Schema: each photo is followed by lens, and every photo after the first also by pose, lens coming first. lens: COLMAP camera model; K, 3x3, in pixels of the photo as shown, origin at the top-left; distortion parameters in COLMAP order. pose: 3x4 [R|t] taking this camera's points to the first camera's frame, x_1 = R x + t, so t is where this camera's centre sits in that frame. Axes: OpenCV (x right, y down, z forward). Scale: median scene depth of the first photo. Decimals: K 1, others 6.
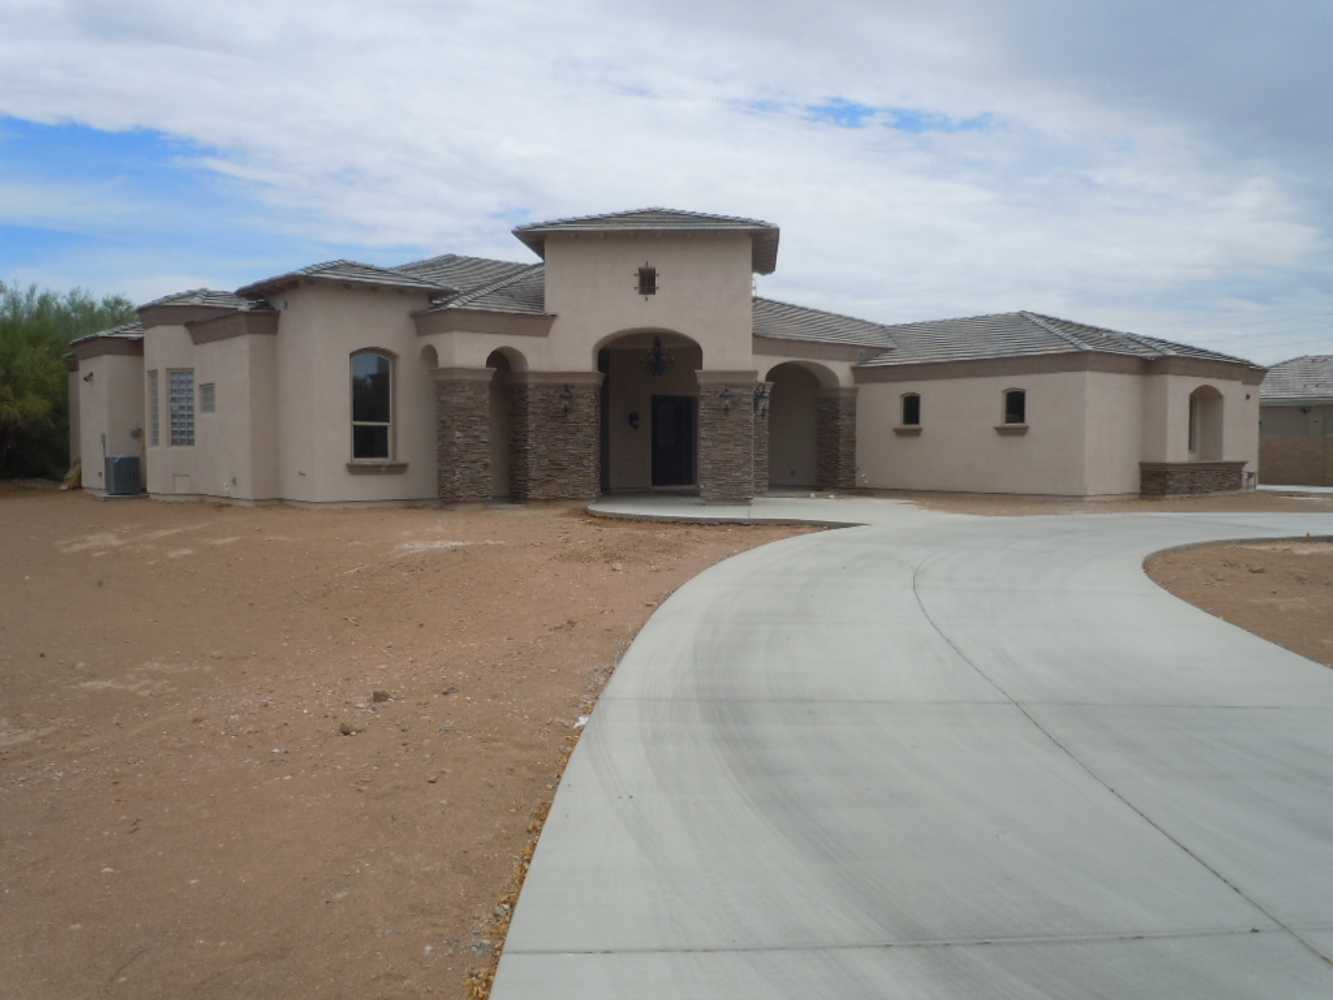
lens RADIAL K [[1122.5, 0, 669.8], [0, 1122.5, 509.6], [0, 0, 1]] dist [0.000701, -0.022055]
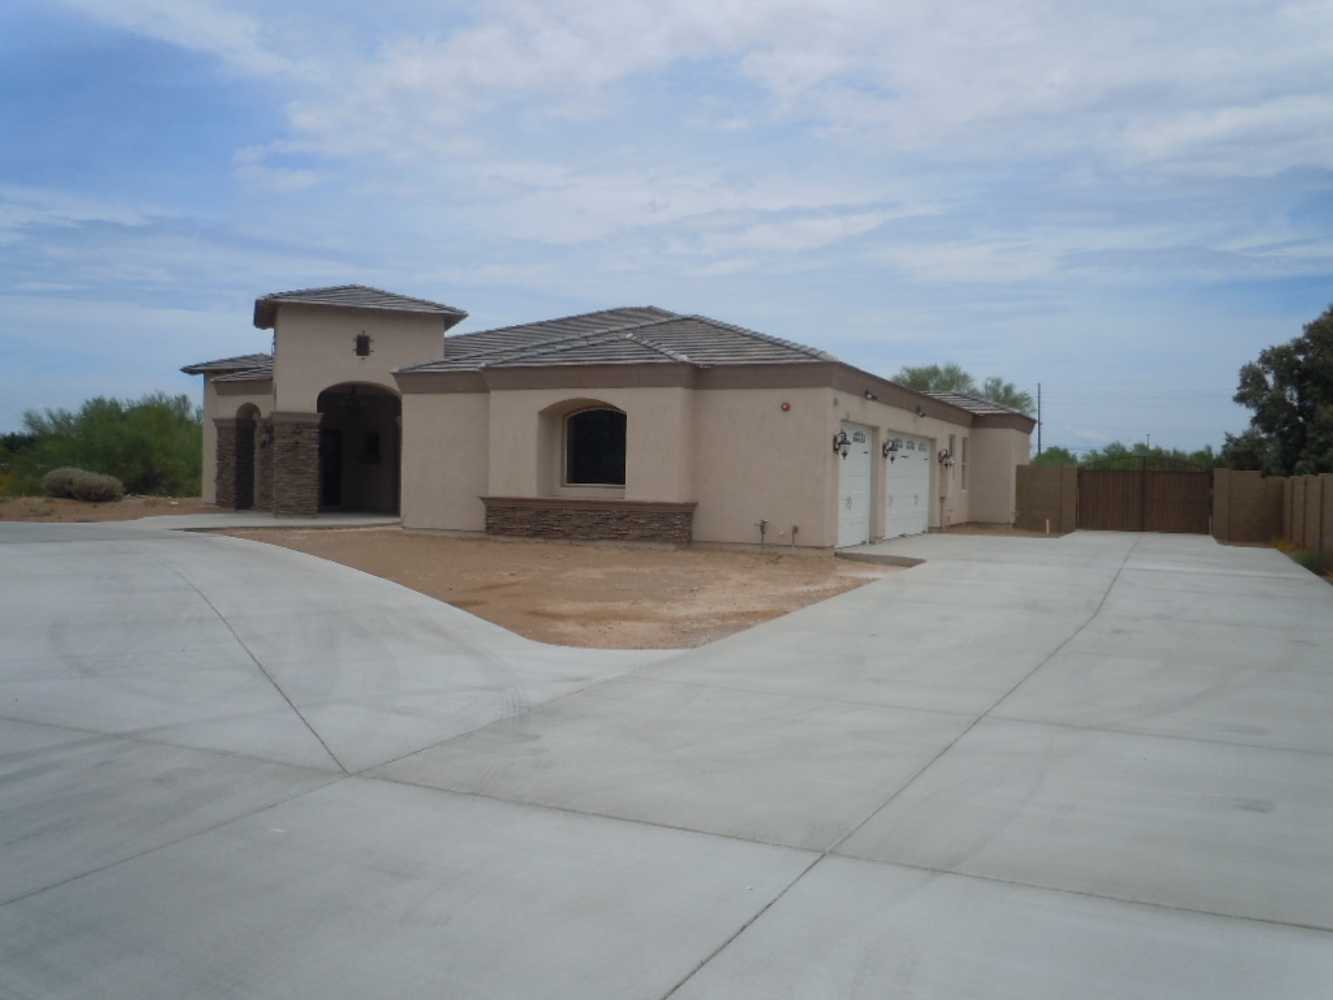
lens RADIAL K [[1122.5, 0, 670.5], [0, 1122.5, 495.8], [0, 0, 1]] dist [0.000701, -0.022055]
pose [[0.424955, 0.023744, -0.904903, 1.333263], [-0.073186, 0.997285, -0.008201, -0.048933], [0.902251, 0.069712, 0.425539, 0.845704]]
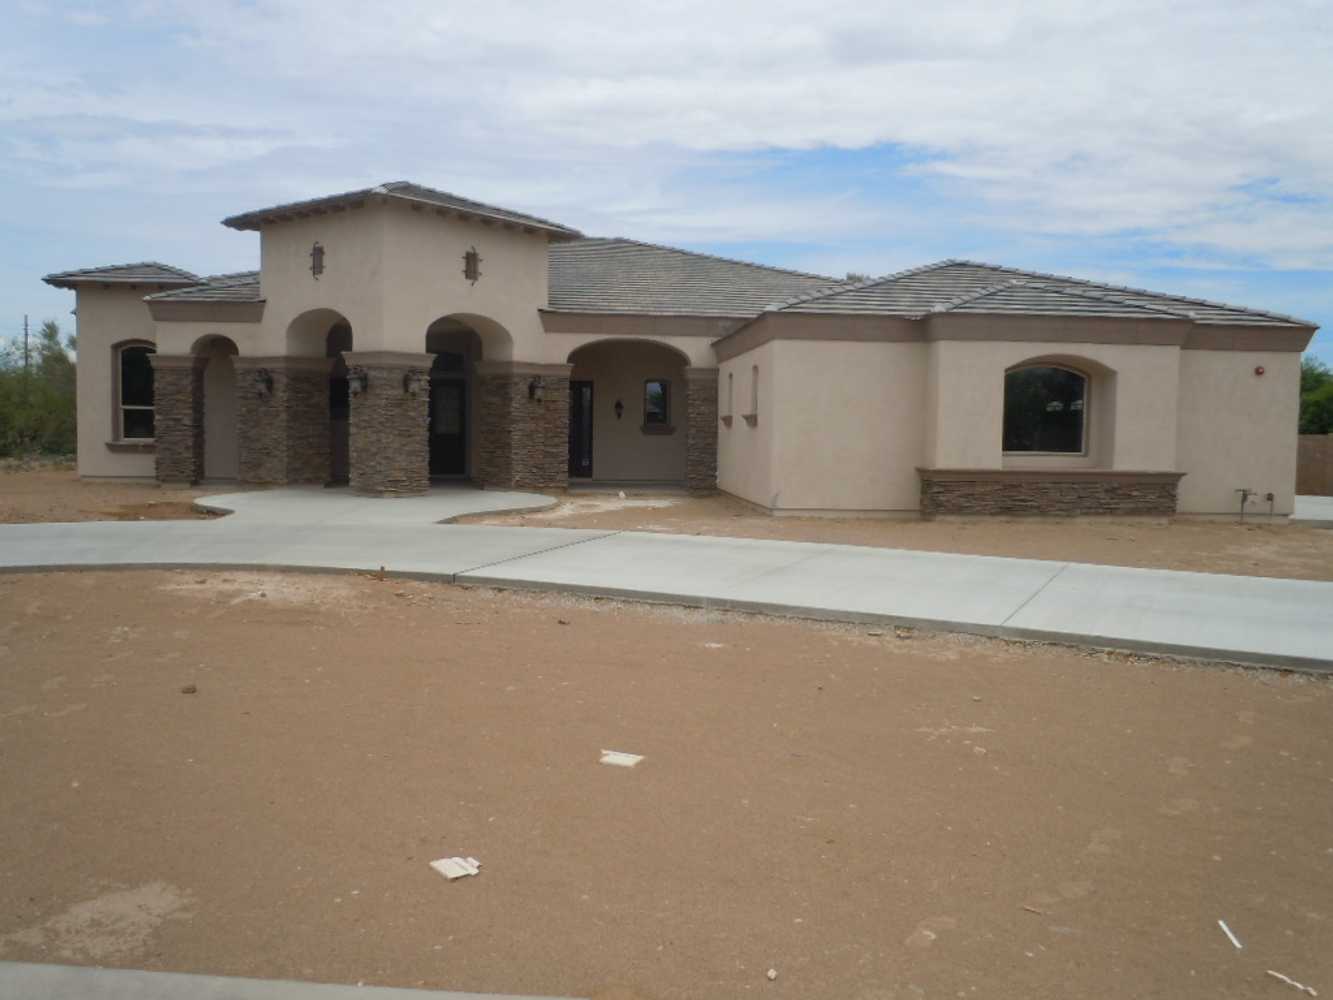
lens RADIAL K [[1122.5, 0, 668.5], [0, 1122.5, 495.7], [0, 0, 1]] dist [0.000701, -0.022055]
pose [[0.817381, 0.047679, -0.574121, 0.680701], [-0.050740, 0.998655, 0.010697, -0.023557], [0.573858, 0.020387, 0.818701, 0.332468]]
